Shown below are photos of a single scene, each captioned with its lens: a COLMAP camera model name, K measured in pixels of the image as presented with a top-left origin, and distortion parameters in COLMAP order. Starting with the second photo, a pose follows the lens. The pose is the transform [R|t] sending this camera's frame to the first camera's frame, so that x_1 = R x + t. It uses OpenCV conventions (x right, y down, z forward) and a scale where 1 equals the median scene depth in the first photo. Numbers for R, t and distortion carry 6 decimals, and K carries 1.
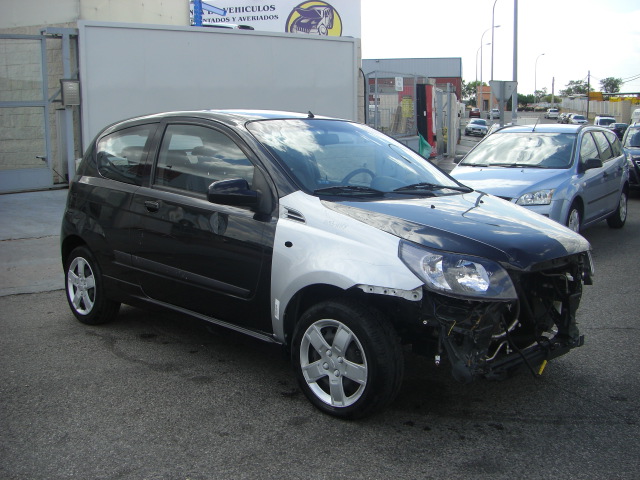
lens RADIAL K [[725.0, 0, 320.0], [0, 725.0, 240.0], [0, 0, 1]] dist [-0.151849, 0.022016]
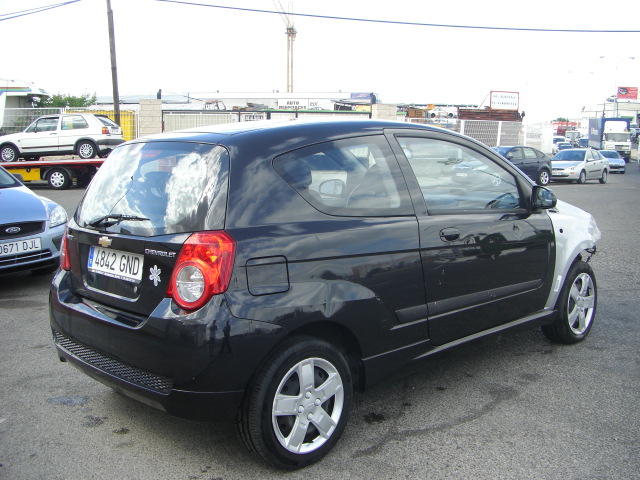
lens RADIAL K [[725.0, 0, 320.0], [0, 725.0, 240.0], [0, 0, 1]] dist [-0.151849, 0.022016]
pose [[0.030639, -0.145249, 0.988921, -1.142350], [0.159451, 0.977425, 0.138621, -0.193490], [-0.986730, 0.153437, 0.053107, 1.170357]]
